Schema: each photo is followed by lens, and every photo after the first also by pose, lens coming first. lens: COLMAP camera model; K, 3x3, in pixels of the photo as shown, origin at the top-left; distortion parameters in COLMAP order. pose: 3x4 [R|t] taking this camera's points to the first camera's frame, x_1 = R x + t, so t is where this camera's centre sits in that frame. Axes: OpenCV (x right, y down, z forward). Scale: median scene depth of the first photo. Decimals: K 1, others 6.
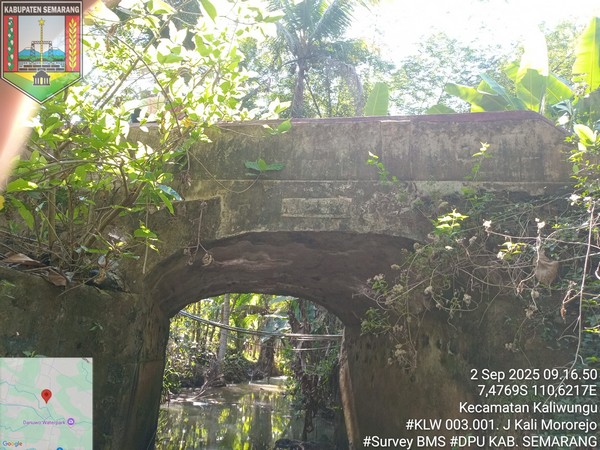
lens RADIAL K [[442.6, 0, 296.2], [0, 442.6, 223.3], [0, 0, 1]] dist [0.039208, -0.083126]
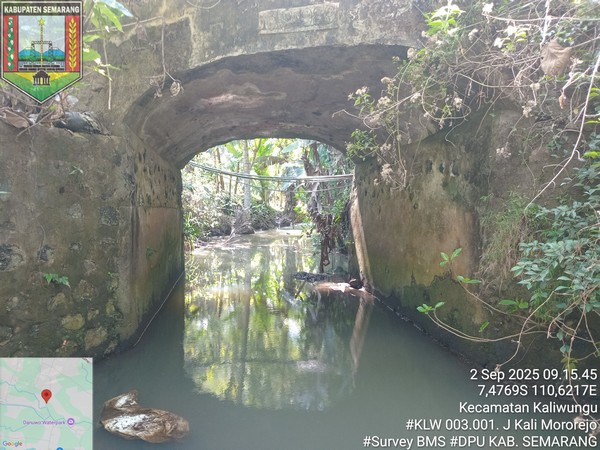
lens RADIAL K [[442.6, 0, 298.1], [0, 442.6, 224.8], [0, 0, 1]] dist [0.039208, -0.083126]
pose [[0.996057, -0.059619, -0.065700, 0.078968], [0.077813, 0.942796, 0.324161, 0.061510], [0.042616, -0.327996, 0.943718, 0.062314]]
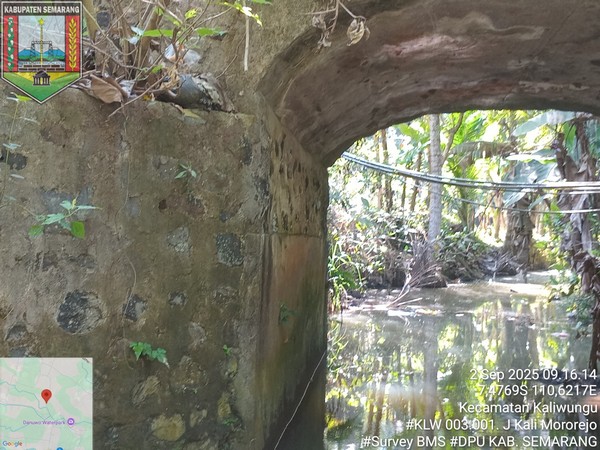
lens RADIAL K [[831.7, 0, 297.7], [0, 831.7, 224.1], [0, 0, 1]] dist [0.067463, 0.000000]
pose [[0.945515, -0.037219, -0.323443, 0.034464], [0.122144, 0.961433, 0.246429, 0.043278], [0.301797, -0.272510, 0.913596, 0.028970]]
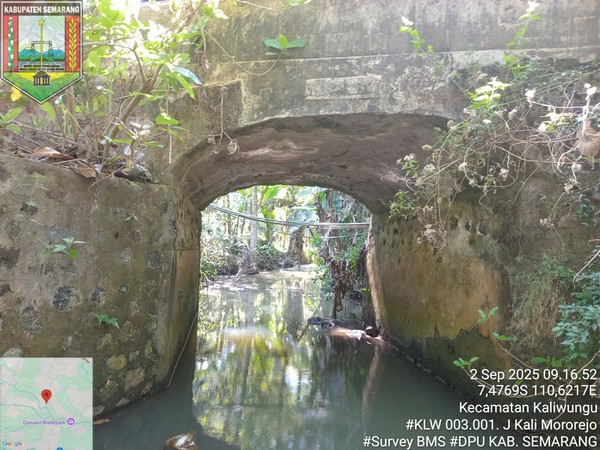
lens RADIAL K [[442.6, 0, 296.7], [0, 442.6, 222.9], [0, 0, 1]] dist [0.039208, -0.083126]
pose [[0.997836, -0.026360, -0.060229, -0.002990], [0.039756, 0.971556, 0.233450, 0.018766], [0.052363, -0.235339, 0.970502, 0.013955]]
